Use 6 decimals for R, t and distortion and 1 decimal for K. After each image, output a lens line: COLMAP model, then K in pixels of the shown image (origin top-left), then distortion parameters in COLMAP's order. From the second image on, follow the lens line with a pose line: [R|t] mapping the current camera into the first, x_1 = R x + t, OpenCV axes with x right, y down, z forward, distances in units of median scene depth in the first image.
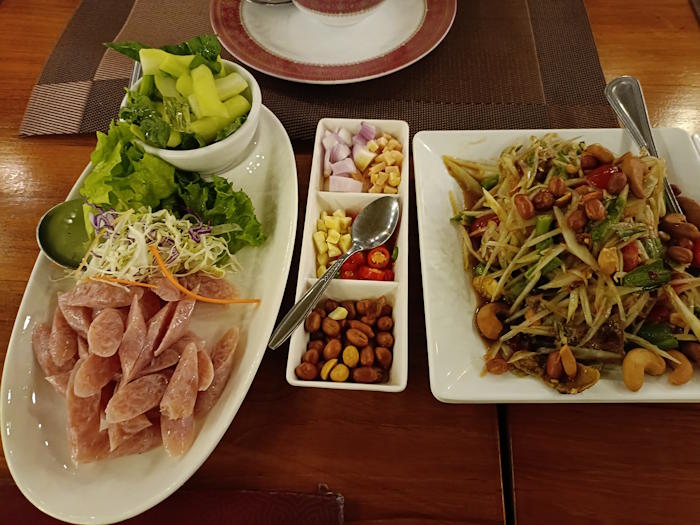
lens RADIAL K [[504.1, 0, 351.9], [0, 504.1, 264.6], [0, 0, 1]] dist [0.018397, -0.011775]
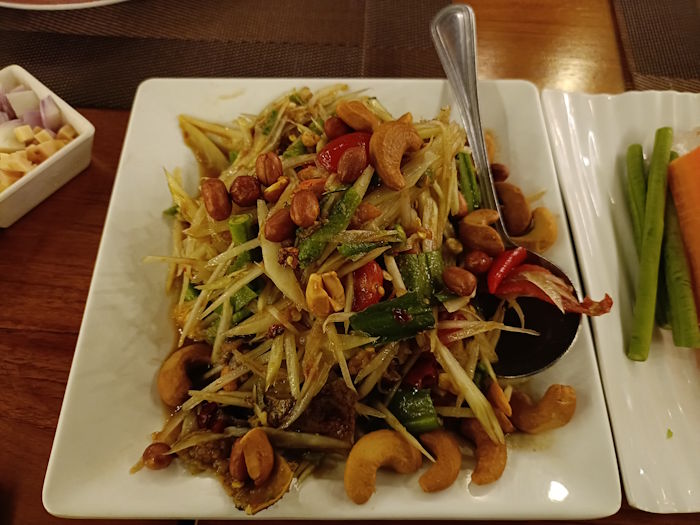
lens RADIAL K [[504.1, 0, 349.0], [0, 504.1, 260.4], [0, 0, 1]] dist [0.018397, -0.011775]
pose [[0.999913, 0.010759, 0.007681, 0.516499], [-0.011222, 0.997950, 0.063004, -0.083838], [-0.006987, -0.063085, 0.997984, 0.385516]]
